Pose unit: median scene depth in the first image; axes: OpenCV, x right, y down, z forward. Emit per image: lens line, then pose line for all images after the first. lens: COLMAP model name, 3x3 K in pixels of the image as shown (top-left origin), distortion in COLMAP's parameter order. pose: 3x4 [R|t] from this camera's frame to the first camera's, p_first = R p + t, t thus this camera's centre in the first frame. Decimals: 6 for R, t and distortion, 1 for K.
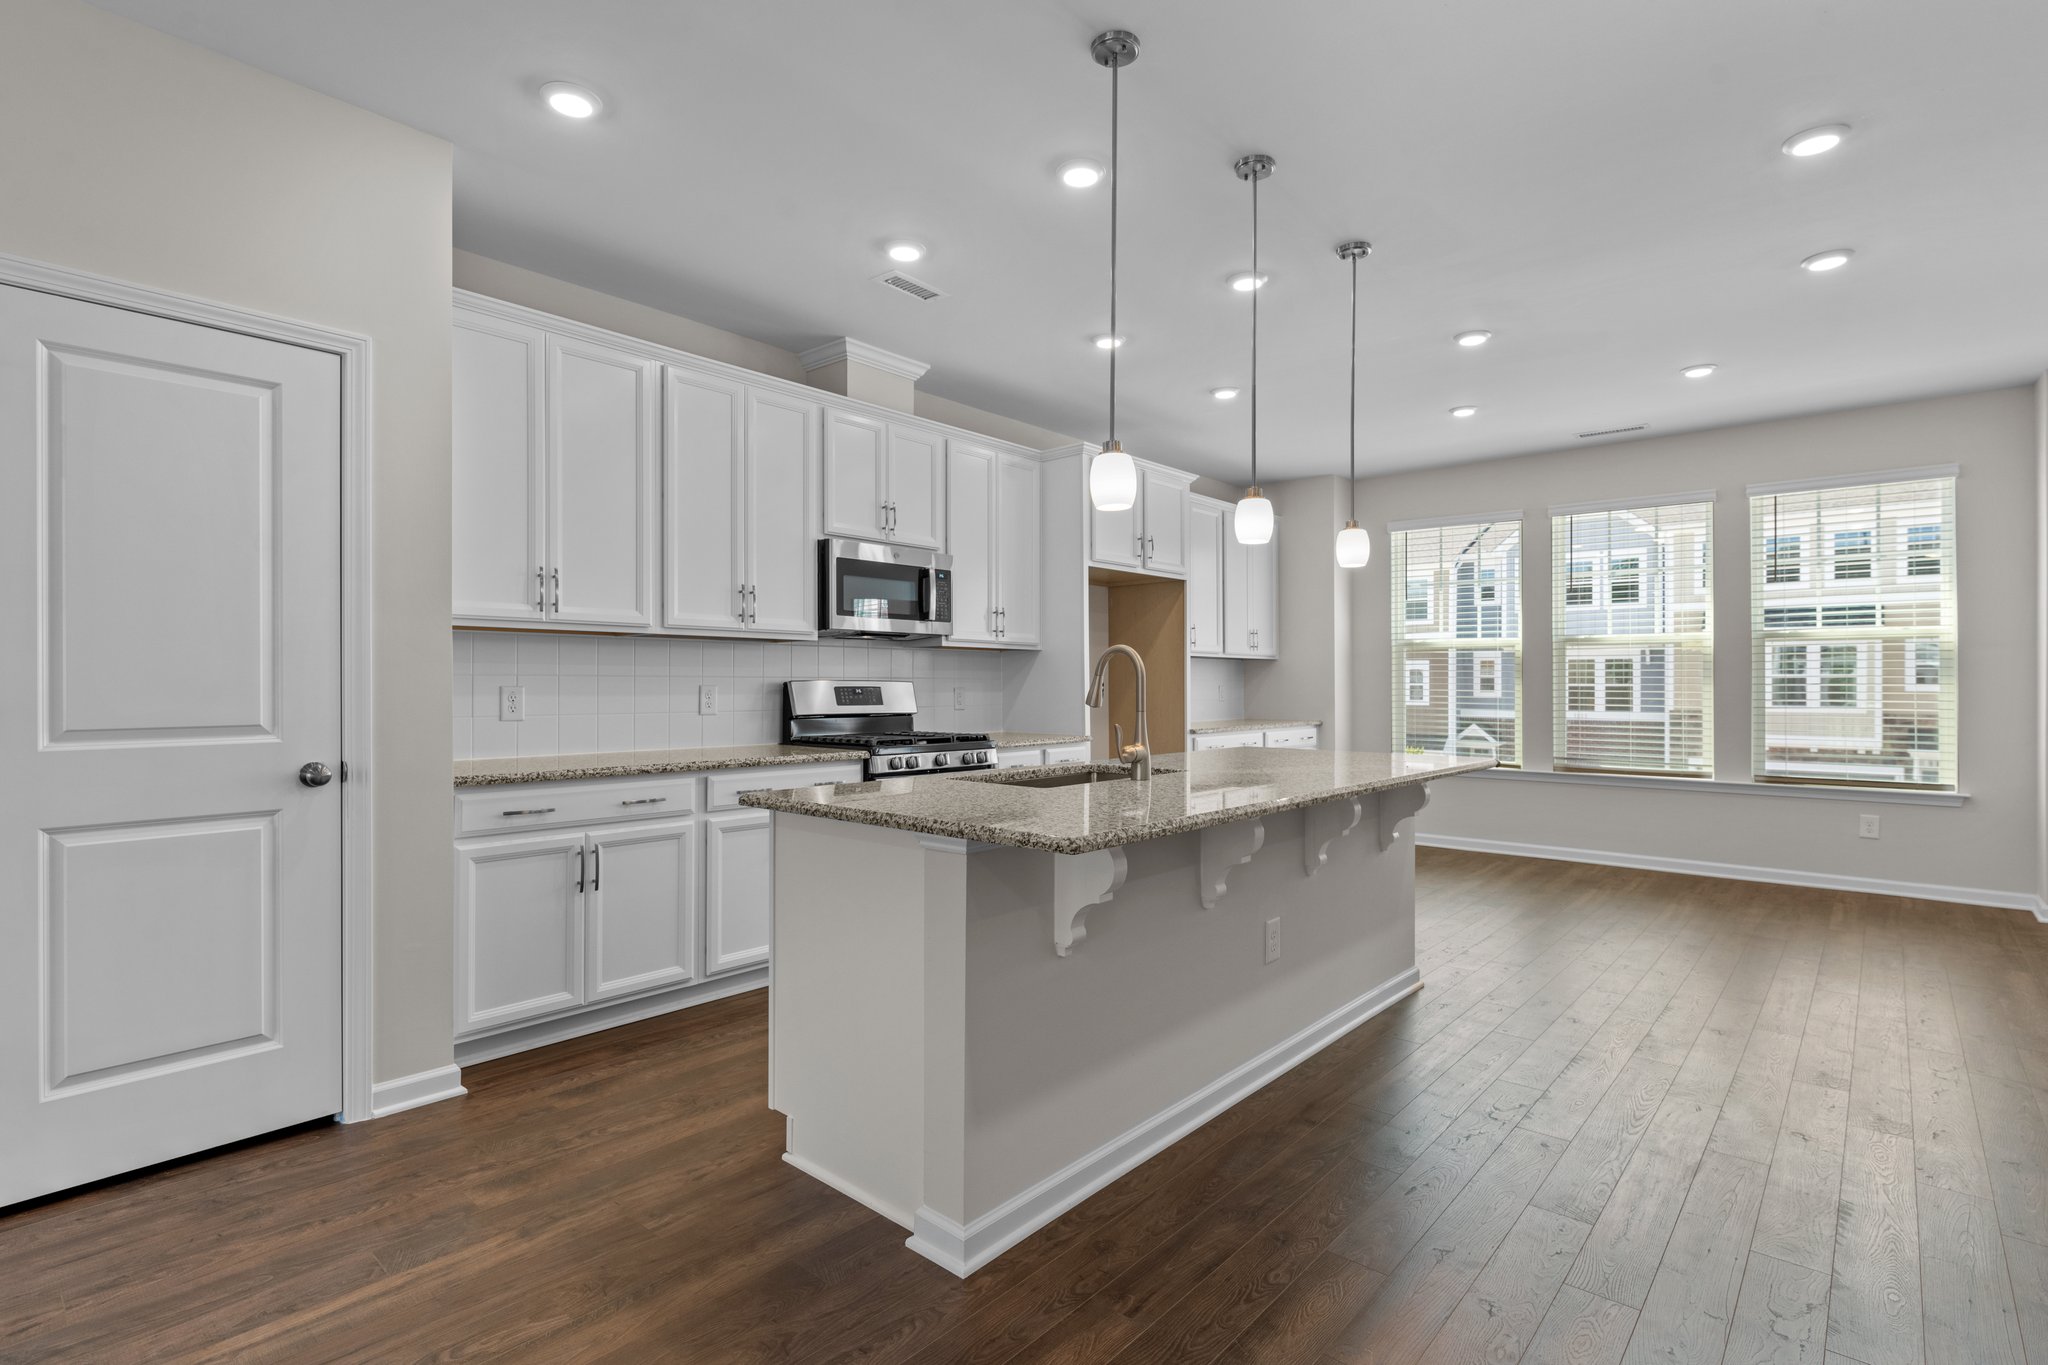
lens RADIAL K [[1007.3, 0, 1065.3], [0, 1007.3, 687.8], [0, 0, 1]] dist [-0.001558, -0.000538]
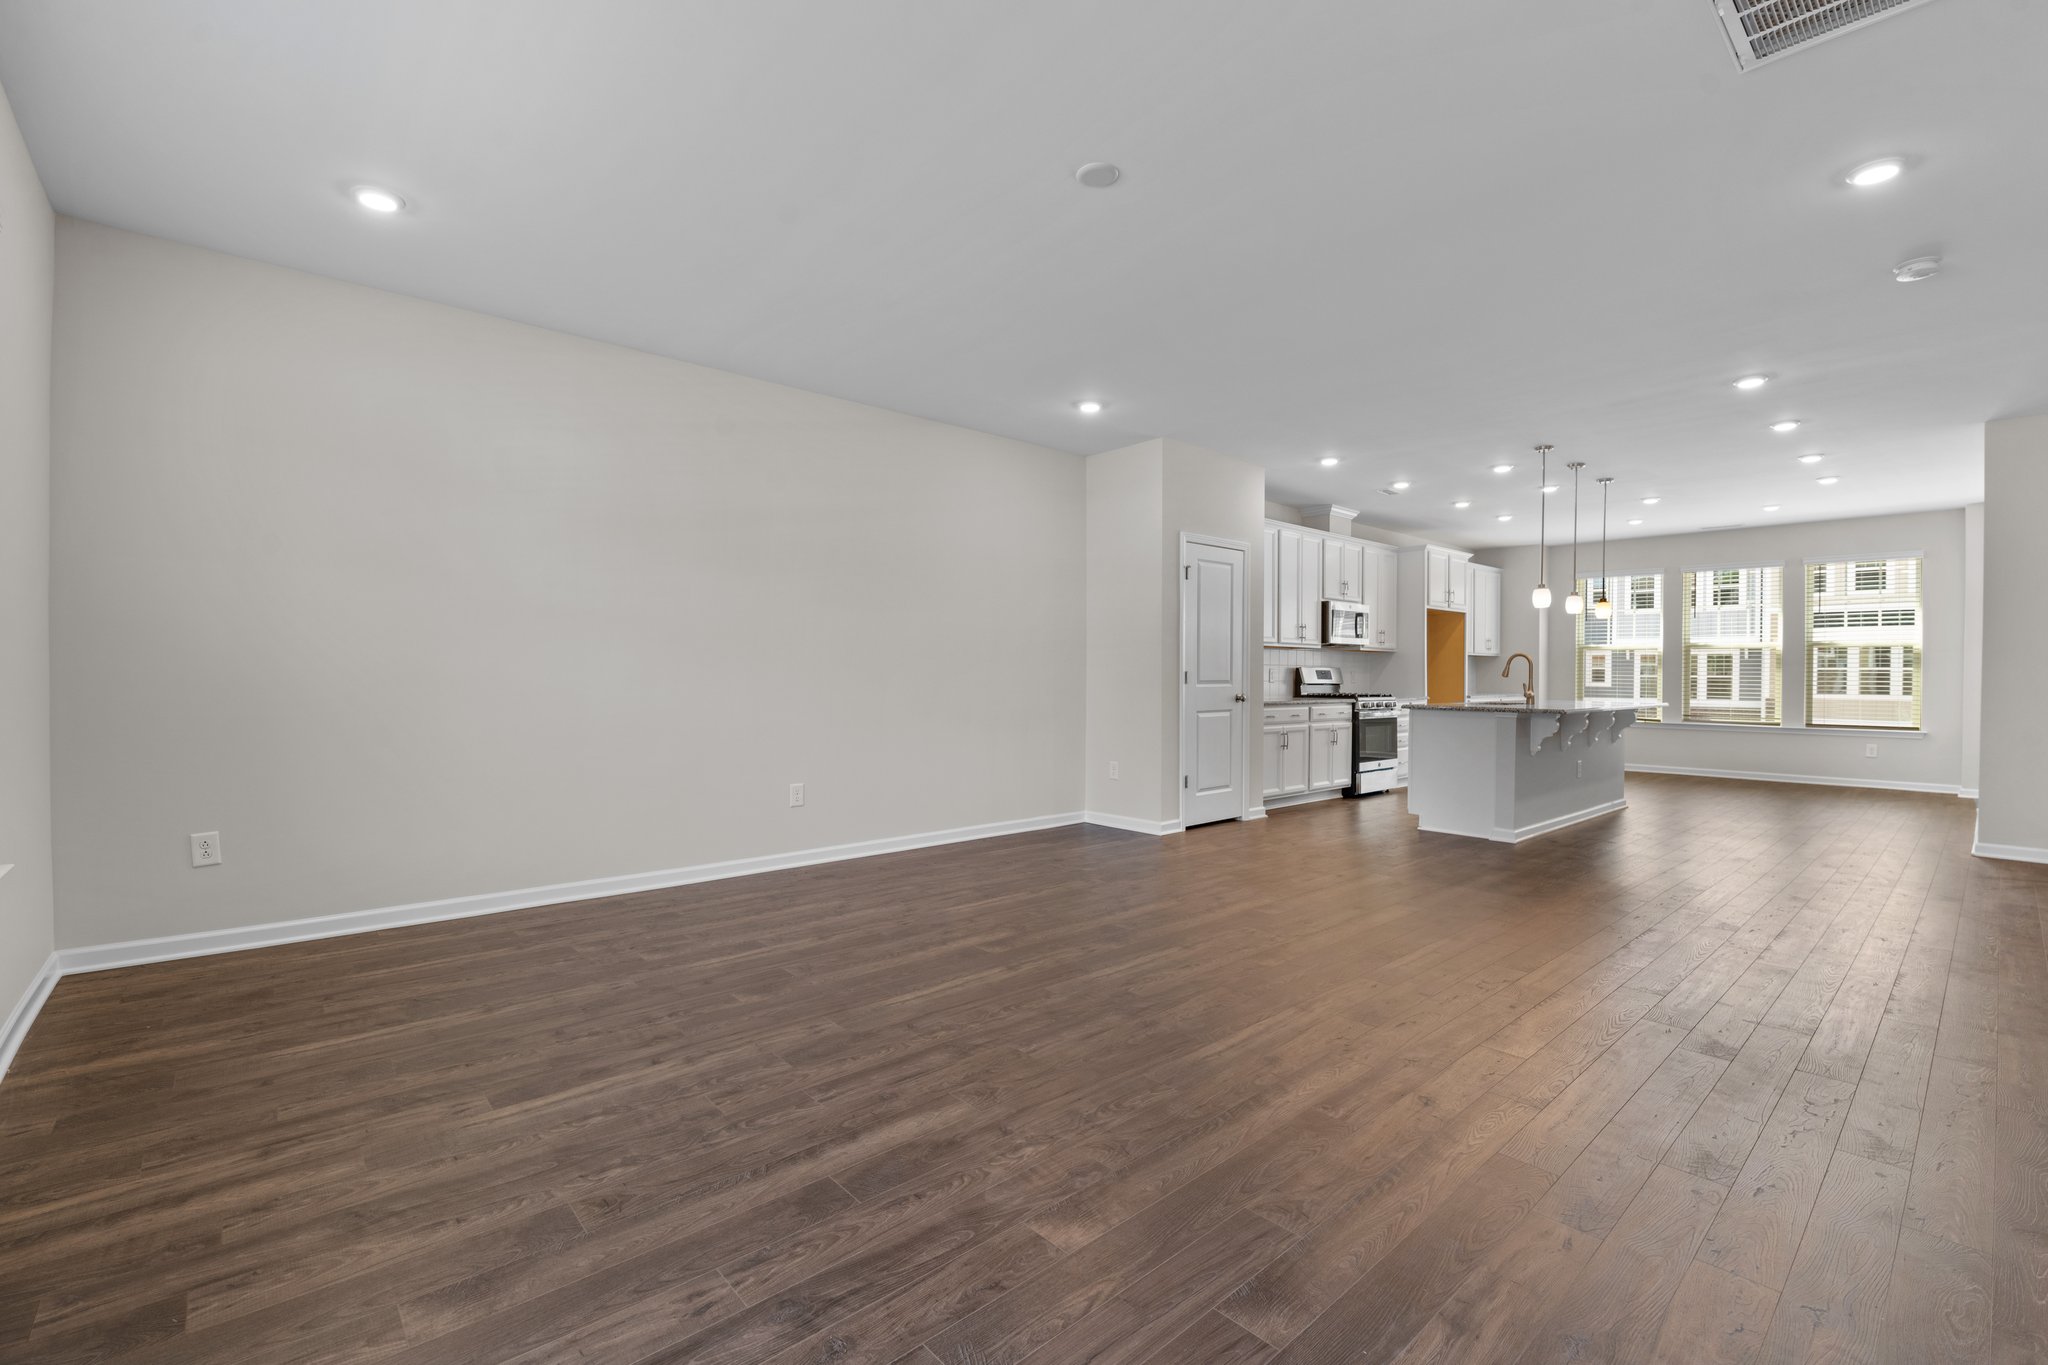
lens RADIAL K [[893.9, 0, 1053.3], [0, 893.9, 678.2], [0, 0, 1]] dist [-0.000766, -0.000376]
pose [[0.990803, 0.012842, -0.134701, -0.577011], [-0.012068, 0.999906, 0.006558, 0.012078], [0.134772, -0.004873, 0.990865, -1.002134]]
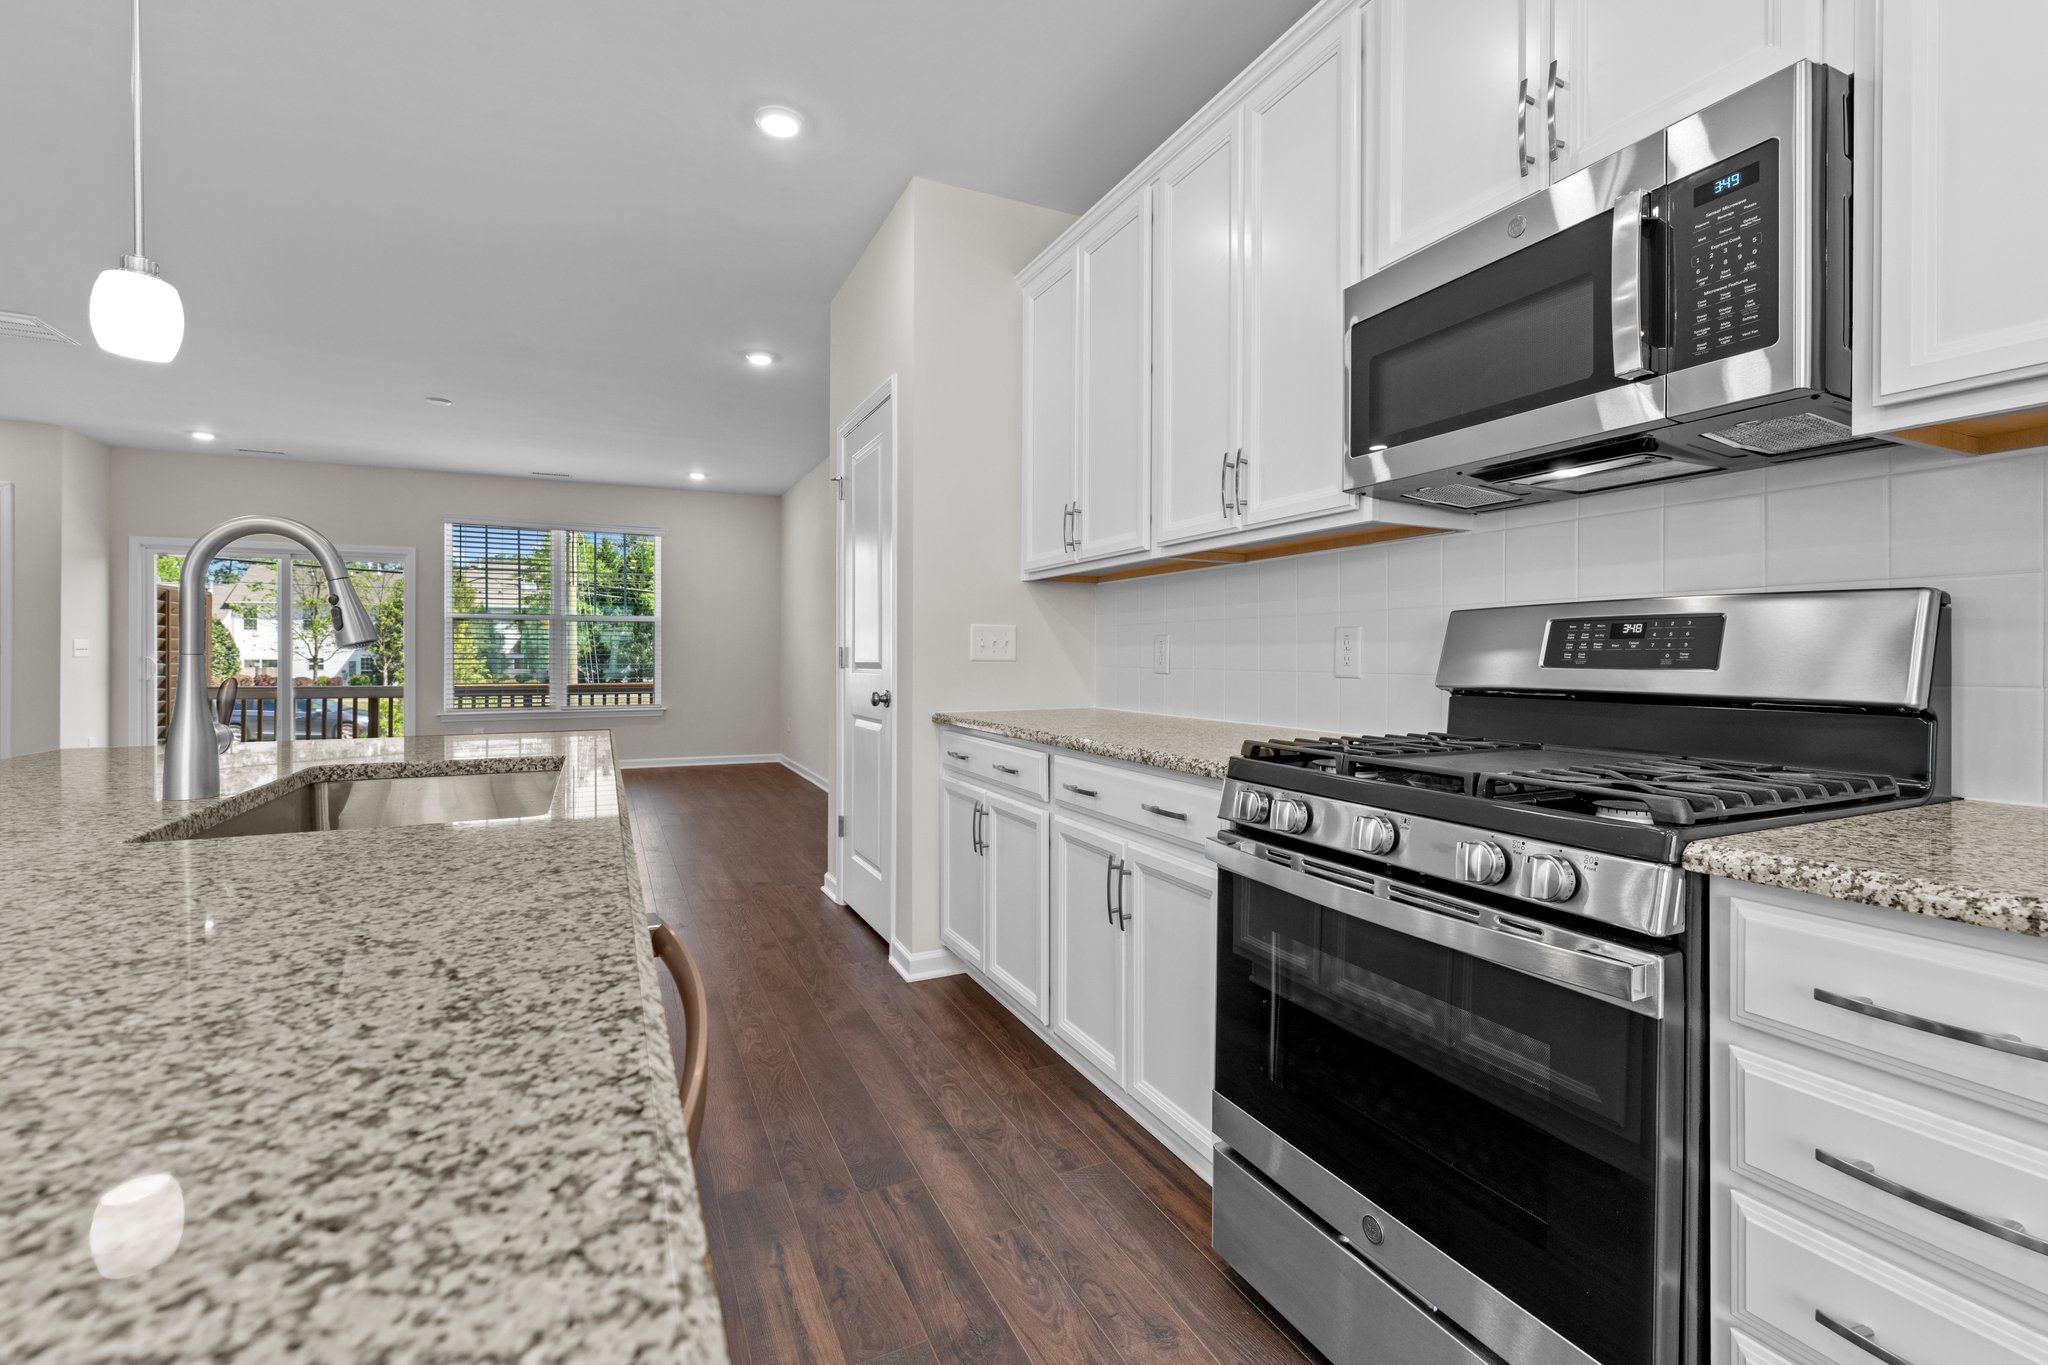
lens RADIAL K [[883.2, 0, 1026.3], [0, 883.2, 654.6], [0, 0, 1]] dist [-0.000026, -0.000003]
pose [[-0.430421, 0.004570, -0.902617, 0.190816], [0.004025, 0.999987, 0.003143, 0.012215], [0.902619, -0.002280, -0.430434, 1.076721]]
